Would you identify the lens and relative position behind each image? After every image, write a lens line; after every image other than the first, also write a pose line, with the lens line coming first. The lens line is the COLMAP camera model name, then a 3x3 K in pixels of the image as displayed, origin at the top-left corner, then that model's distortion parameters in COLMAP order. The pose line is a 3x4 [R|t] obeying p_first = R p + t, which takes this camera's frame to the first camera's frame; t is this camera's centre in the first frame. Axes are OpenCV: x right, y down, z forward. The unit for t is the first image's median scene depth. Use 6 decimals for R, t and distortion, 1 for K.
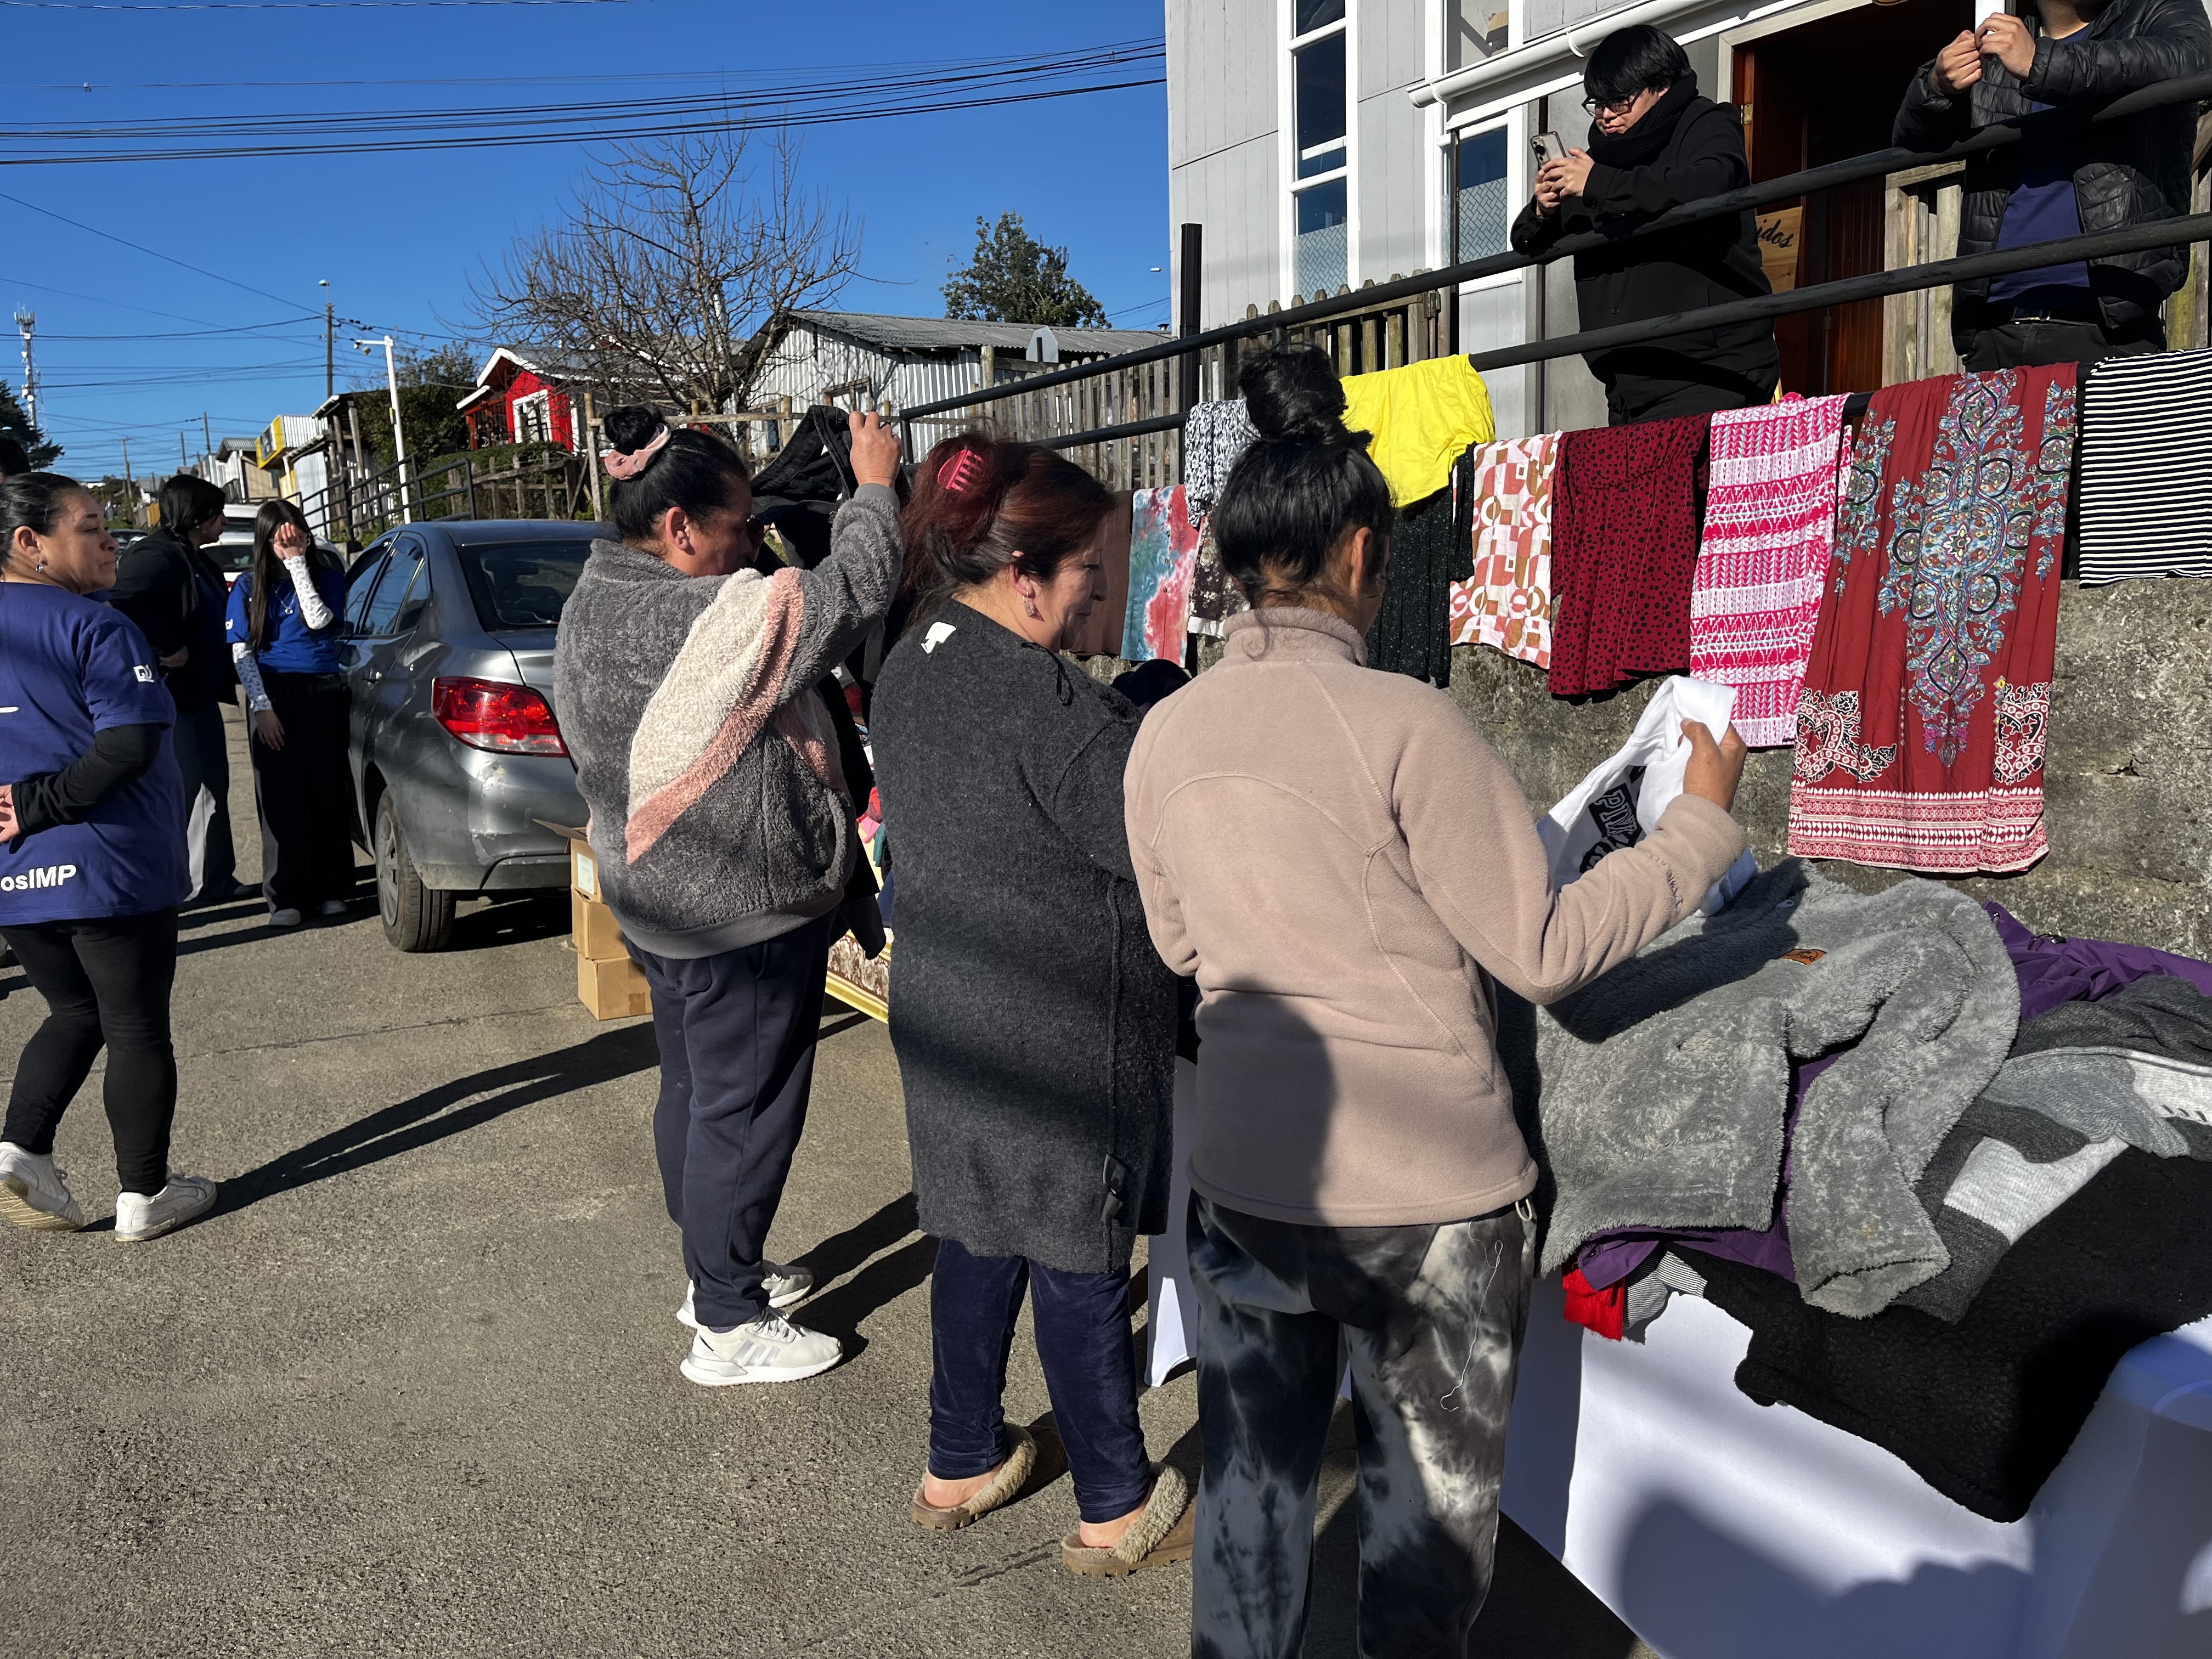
lens RADIAL K [[1675.4, 0, 1106.0], [0, 1675.4, 829.5], [0, 0, 1]] dist [0.066587, -0.084463]
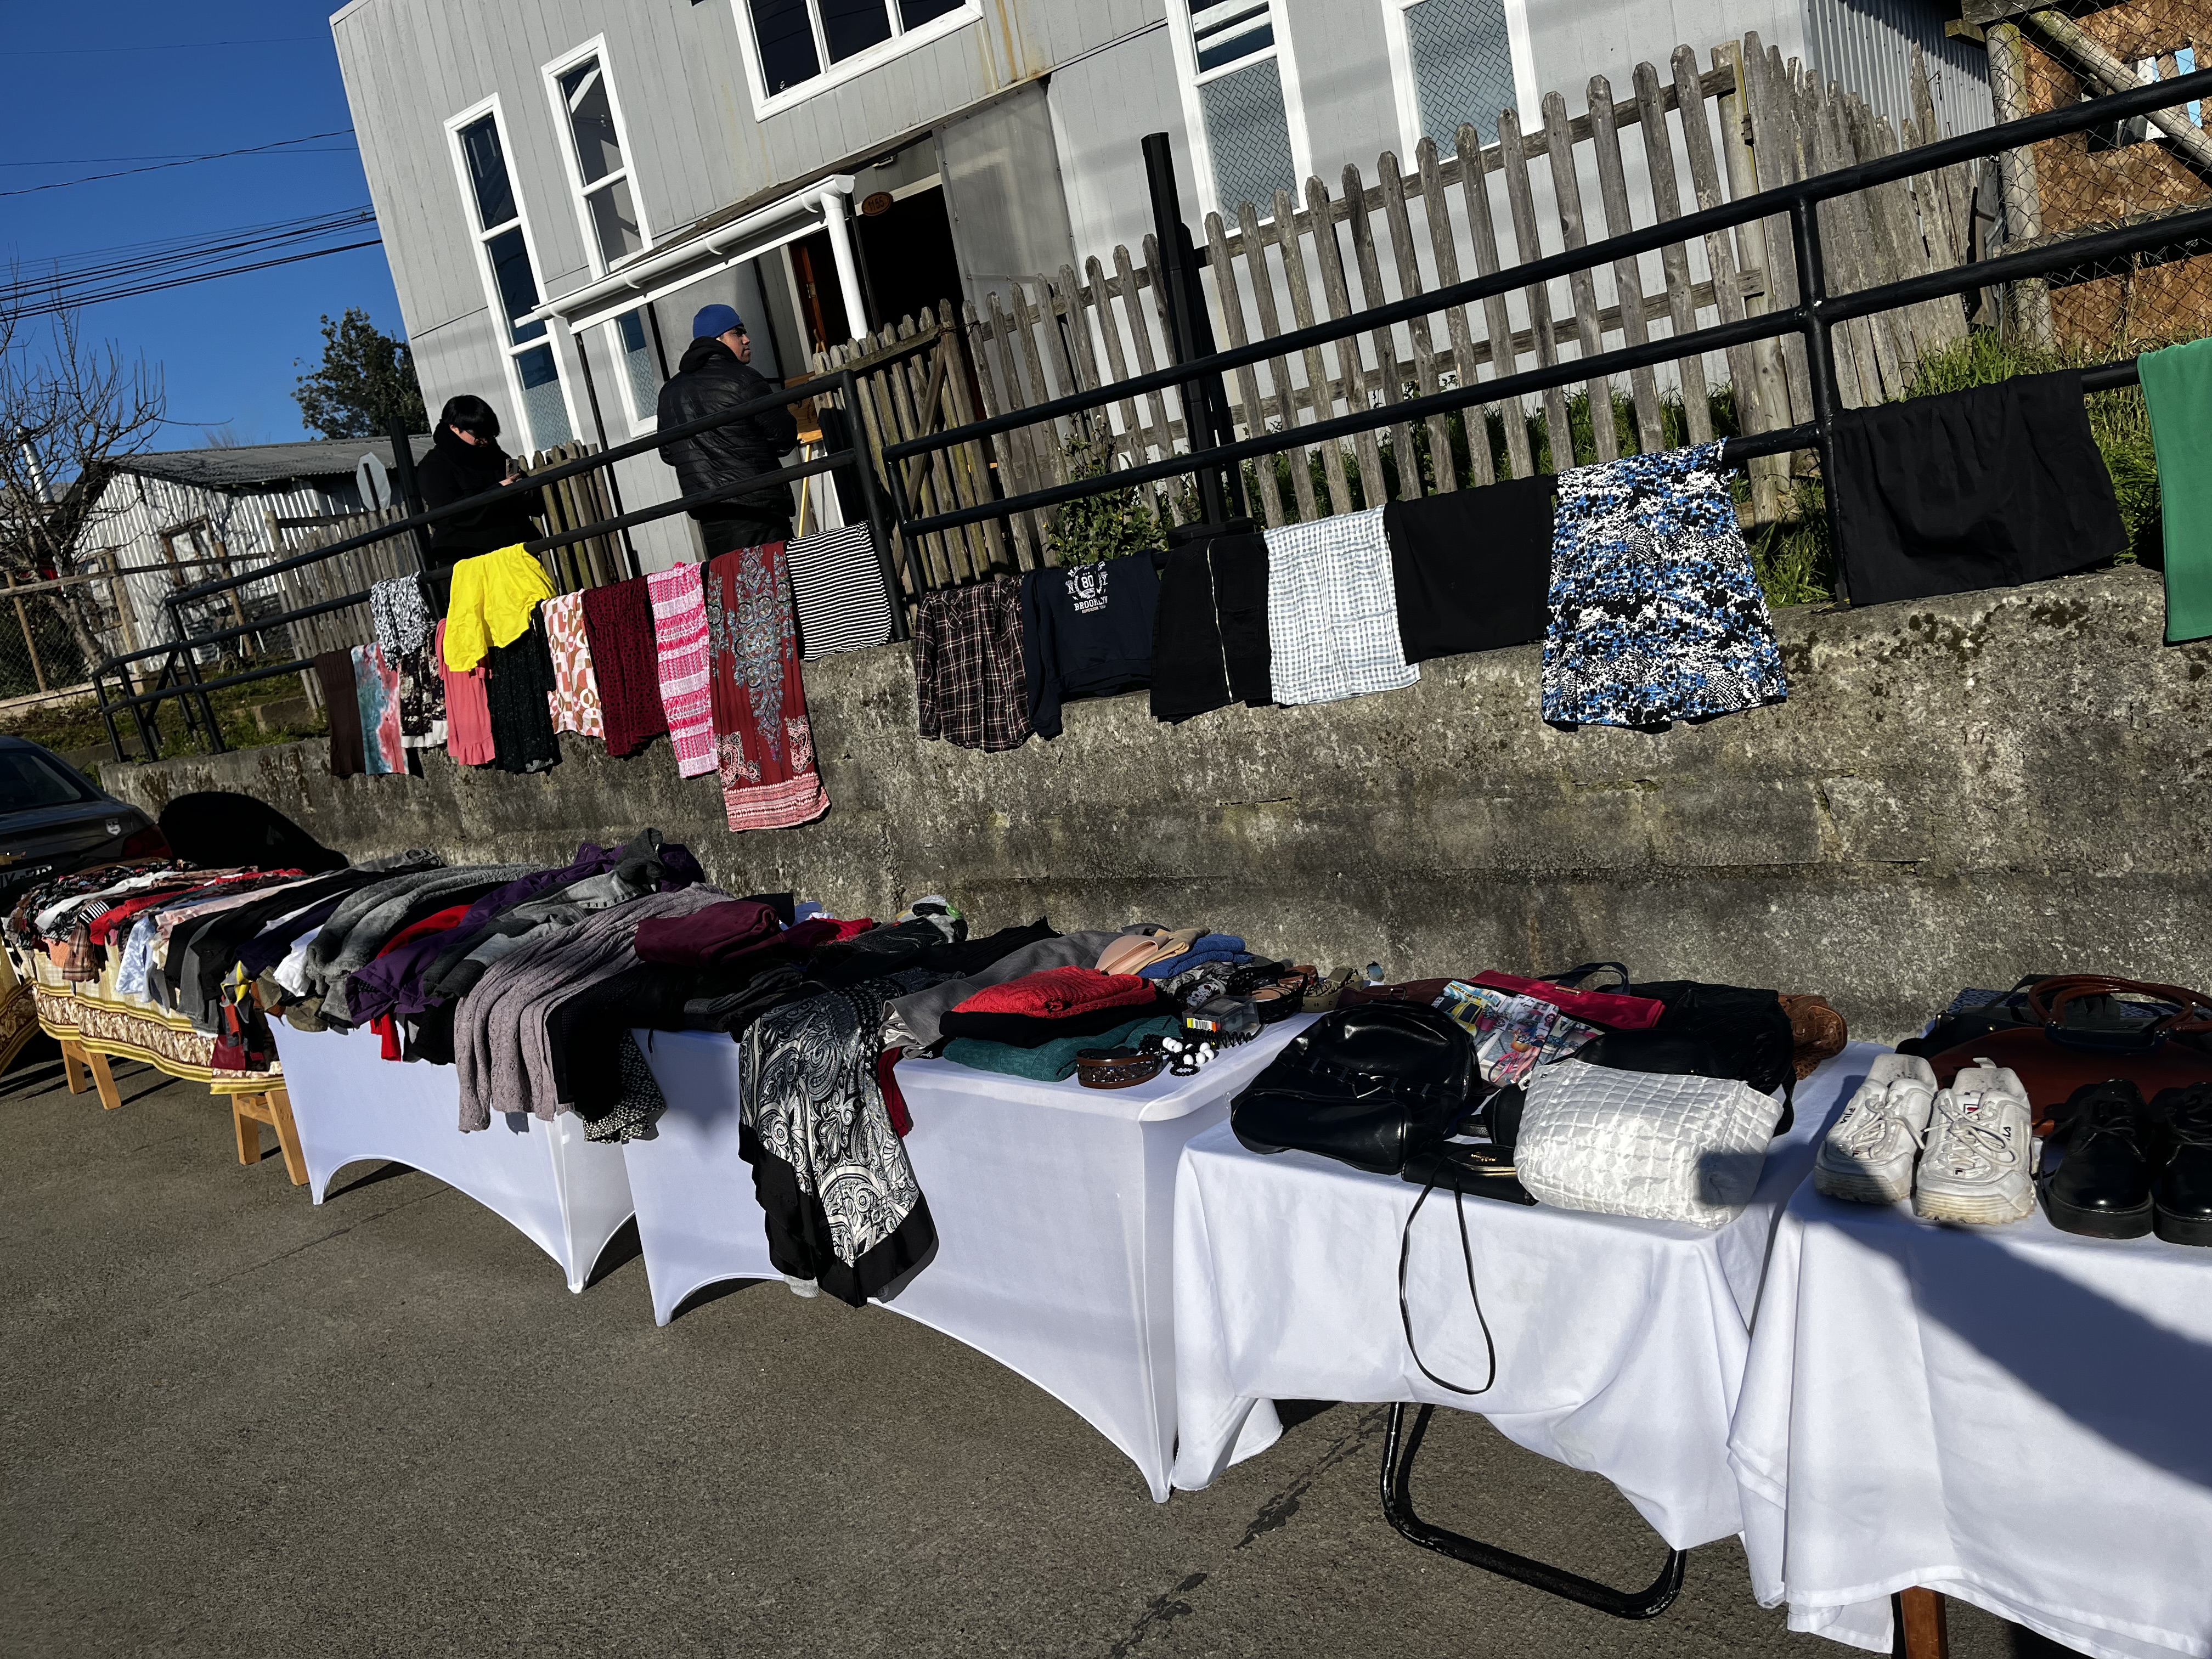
lens RADIAL K [[1644.8, 0, 1103.0], [0, 1644.8, 847.1], [0, 0, 1]] dist [0.065743, -0.077017]
pose [[0.938131, -0.197006, 0.284779, 0.224499], [0.198871, 0.979764, 0.022655, 0.053278], [-0.283479, 0.035381, 0.958326, -0.551628]]
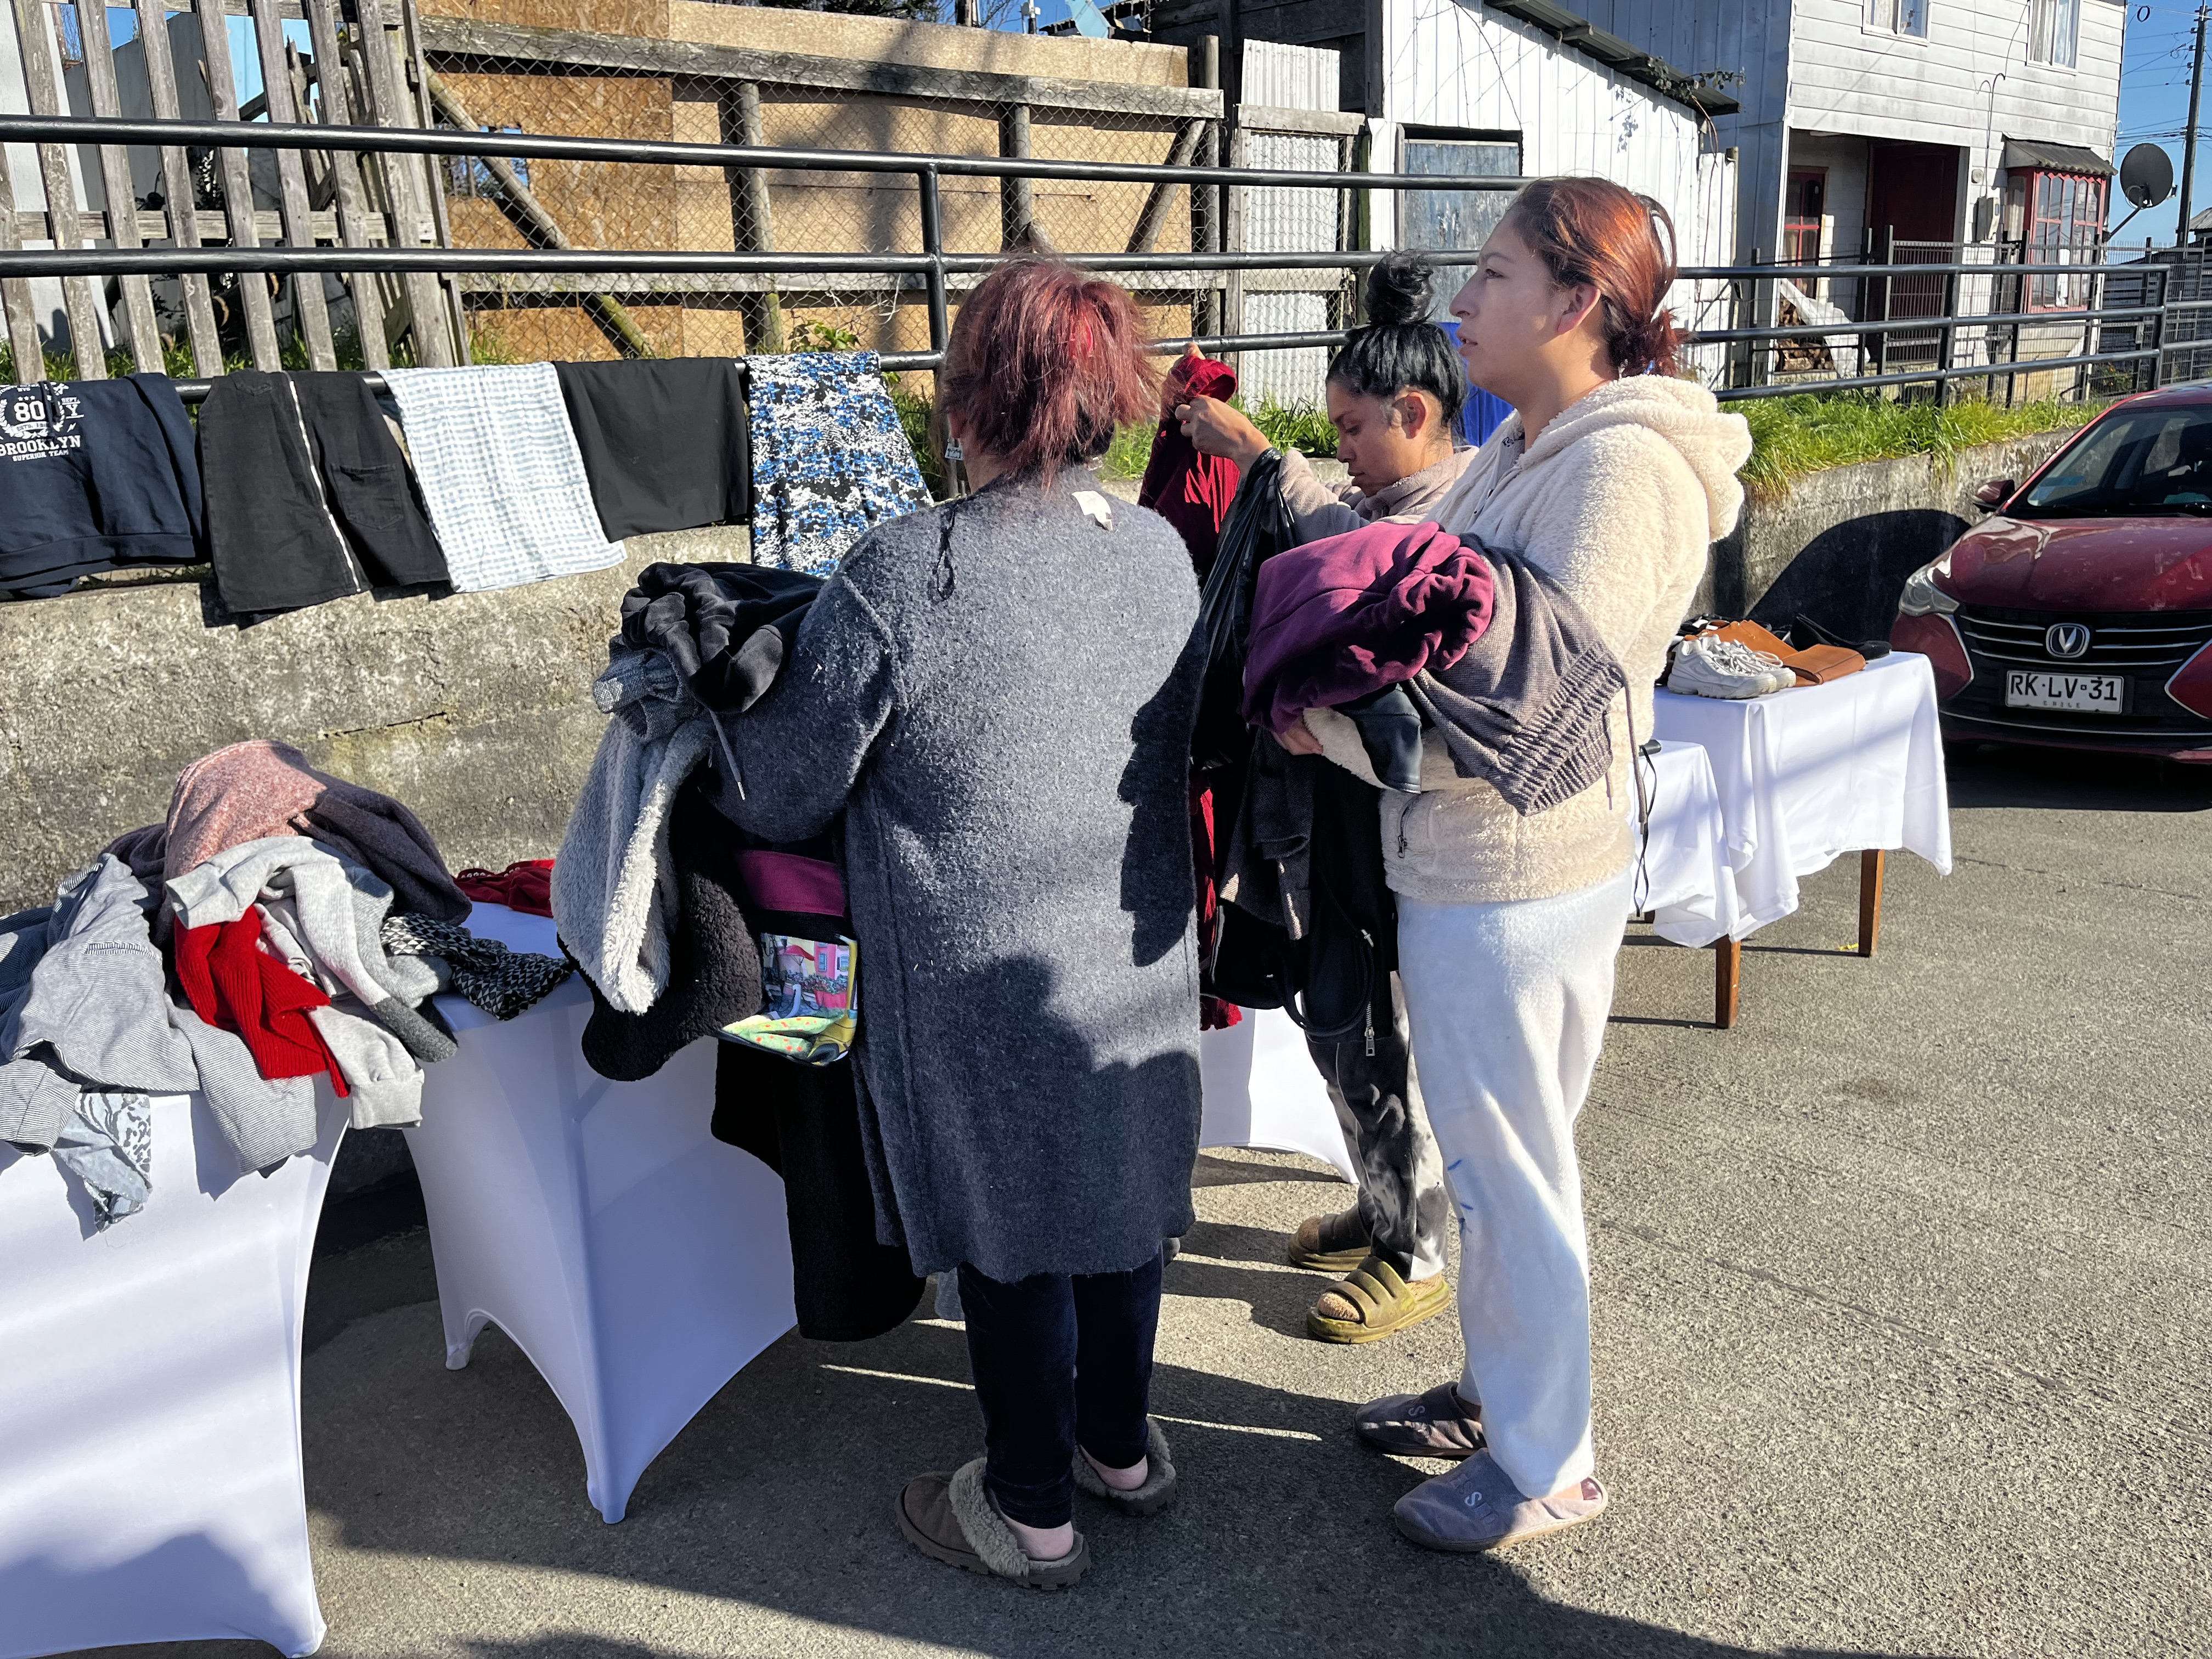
lens RADIAL K [[1675.4, 0, 1106.0], [0, 1675.4, 829.5], [0, 0, 1]] dist [0.066587, -0.084463]
pose [[-0.168010, -0.217213, 0.961557, -0.213877], [0.199196, 0.947820, 0.248915, -0.014643], [-0.965450, 0.233359, -0.115975, 0.152123]]
